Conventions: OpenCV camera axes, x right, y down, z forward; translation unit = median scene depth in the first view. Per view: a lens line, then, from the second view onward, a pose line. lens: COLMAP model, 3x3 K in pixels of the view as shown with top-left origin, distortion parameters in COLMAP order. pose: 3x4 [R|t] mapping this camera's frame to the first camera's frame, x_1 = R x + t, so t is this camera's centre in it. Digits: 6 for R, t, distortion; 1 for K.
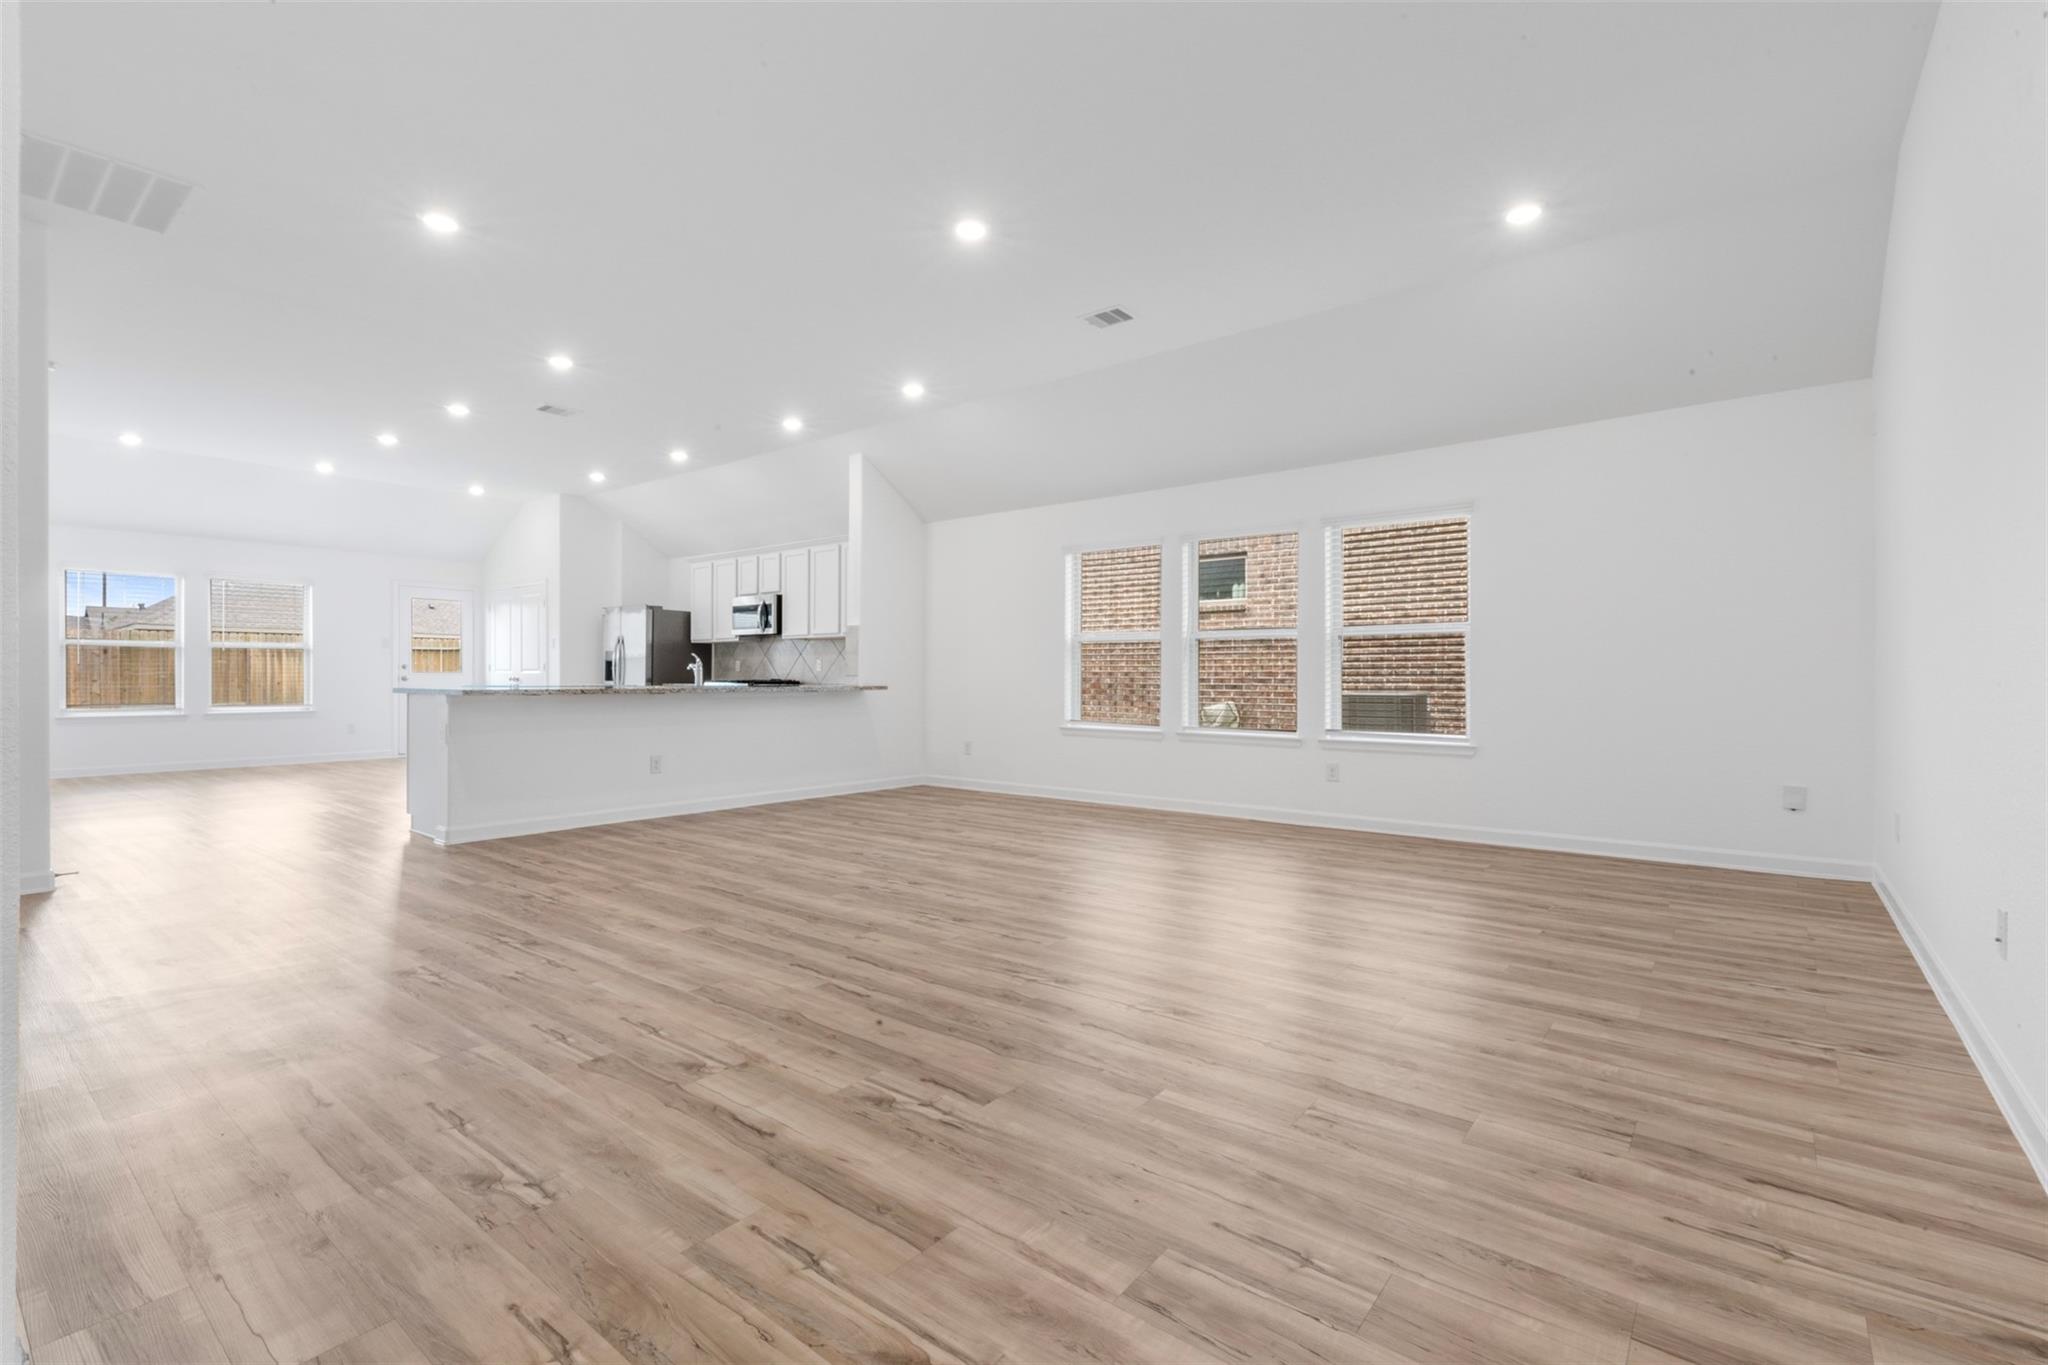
lens RADIAL K [[913.2, 0, 1019.3], [0, 913.2, 677.4], [0, 0, 1]] dist [0.007664, -0.000118]
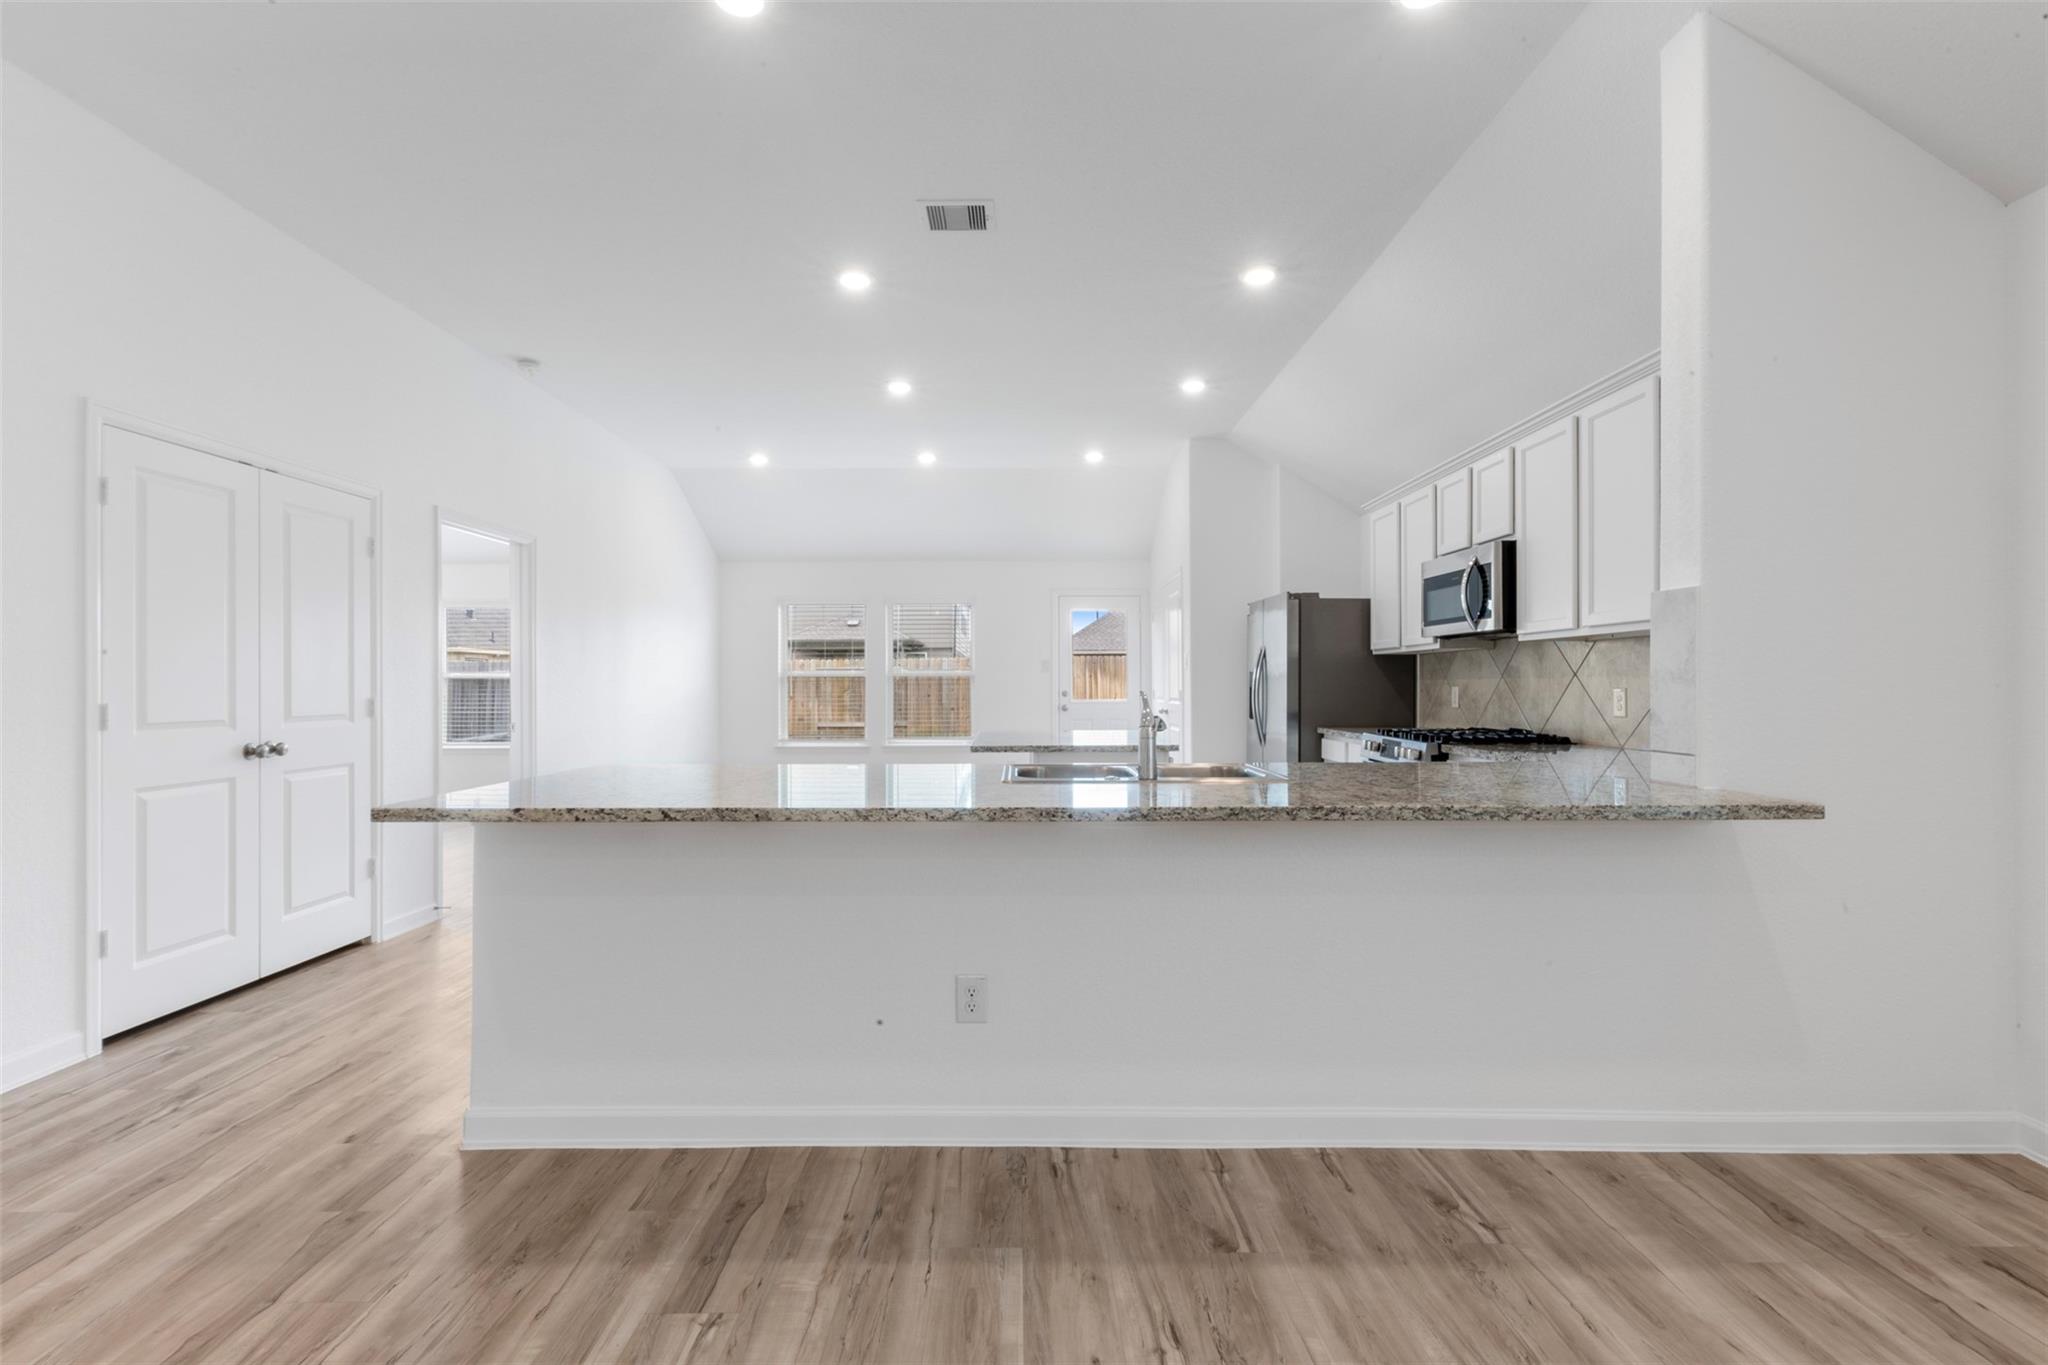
lens RADIAL K [[913.2, 0, 1024.1], [0, 913.2, 684.4], [0, 0, 1]] dist [0.007664, -0.000118]
pose [[0.622252, -0.003973, -0.782807, -0.065122], [0.003006, 0.999992, -0.002686, -0.021514], [0.782811, -0.000682, 0.622259, 0.547652]]
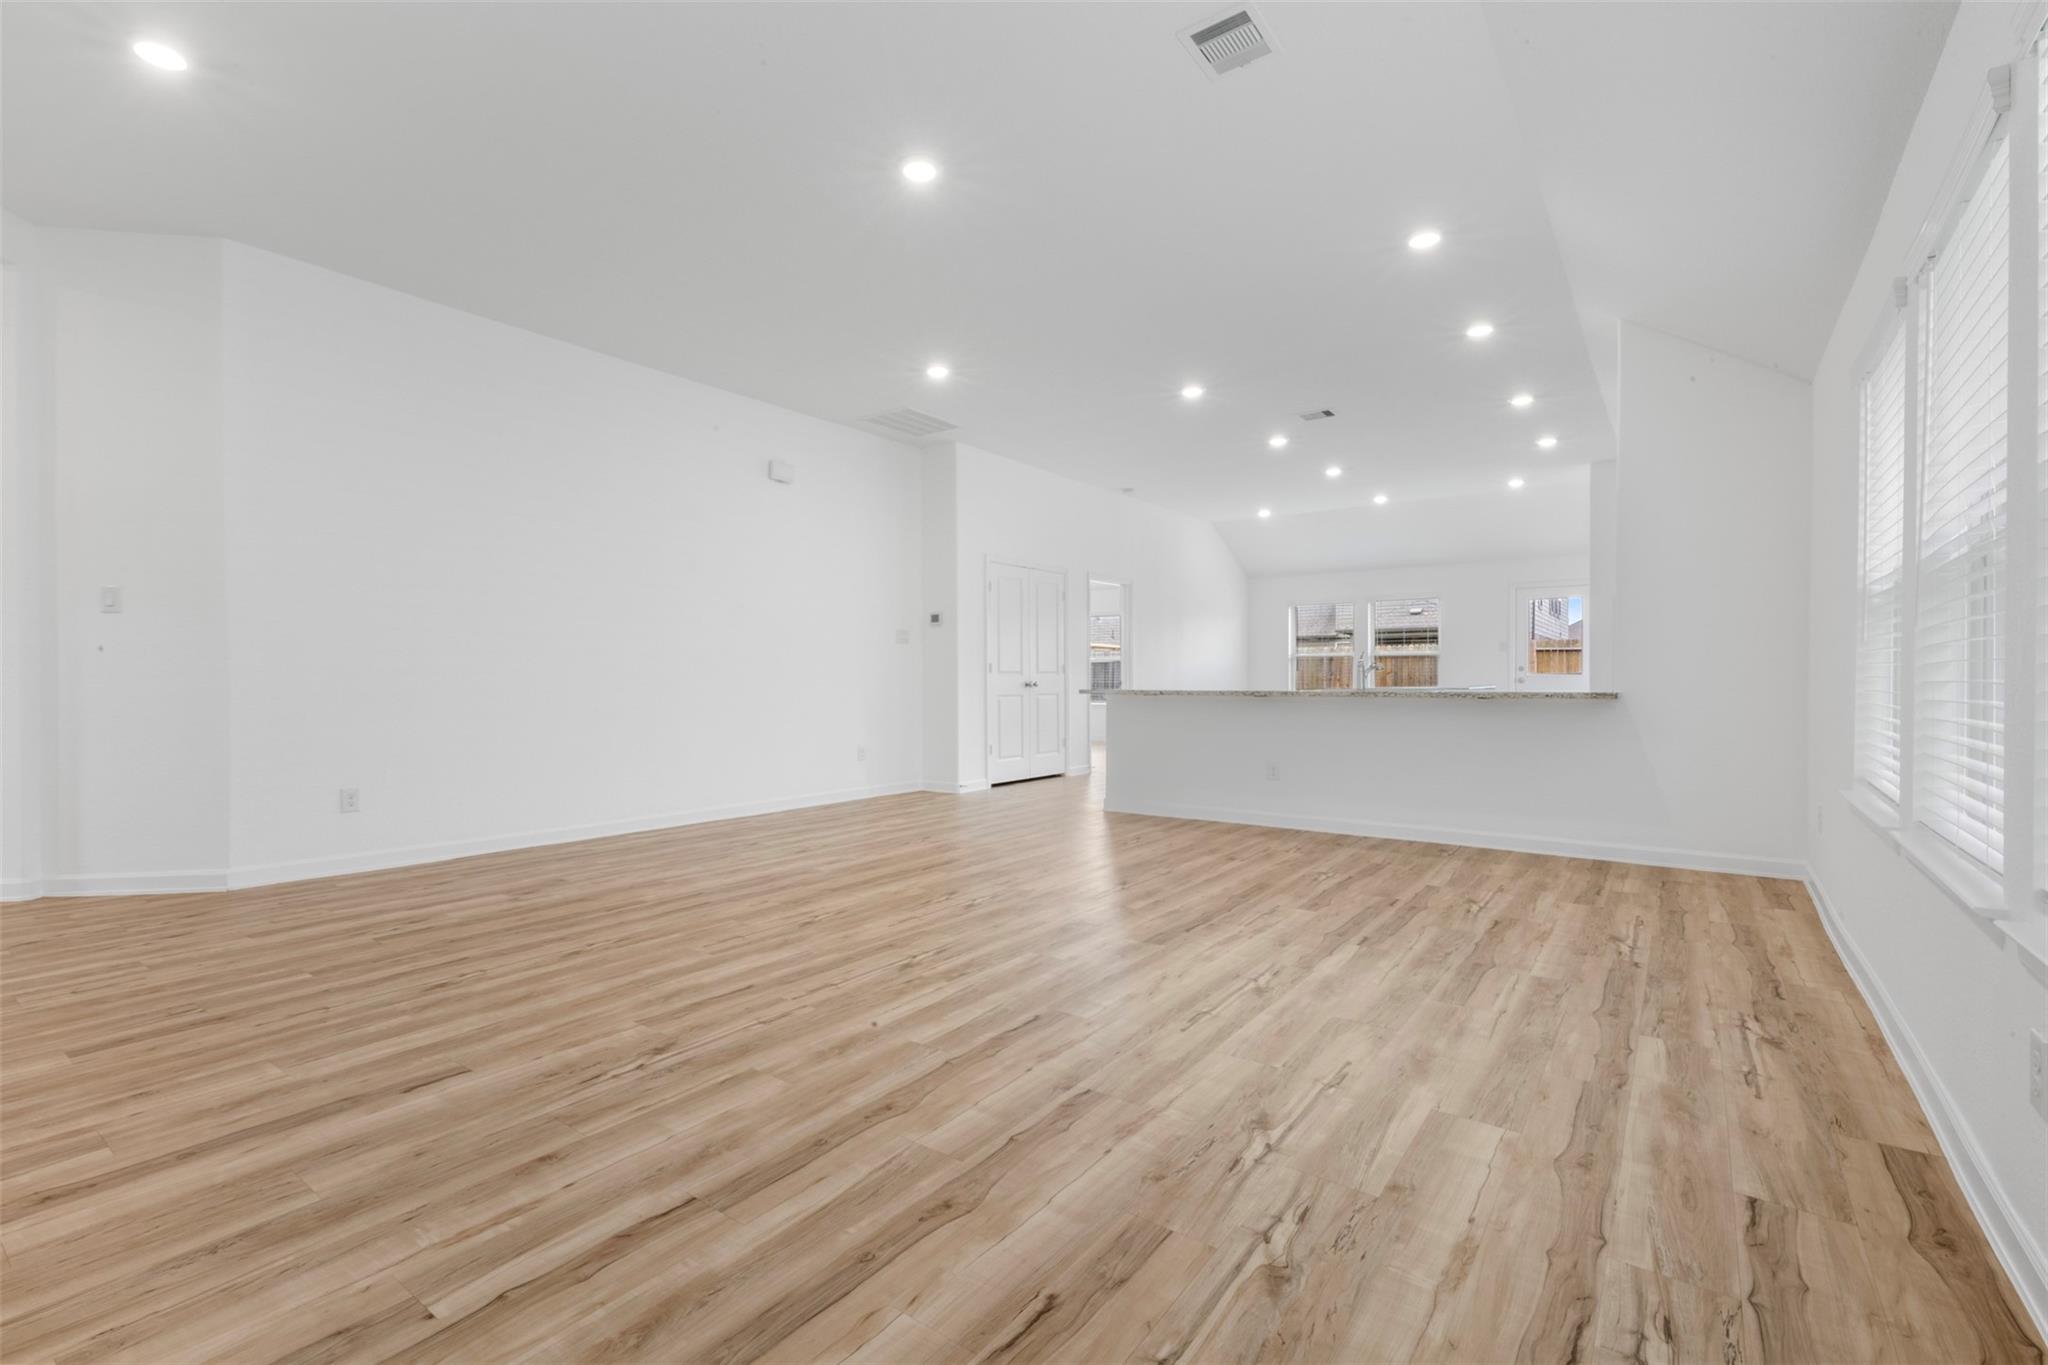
lens RADIAL K [[913.2, 0, 1012.1], [0, 913.2, 685.9], [0, 0, 1]] dist [0.007664, -0.000118]
pose [[0.036630, 0.007909, -0.999298, 0.382461], [0.001643, 0.999967, 0.007974, -0.001162], [0.999328, -0.001934, 0.036616, 0.481941]]
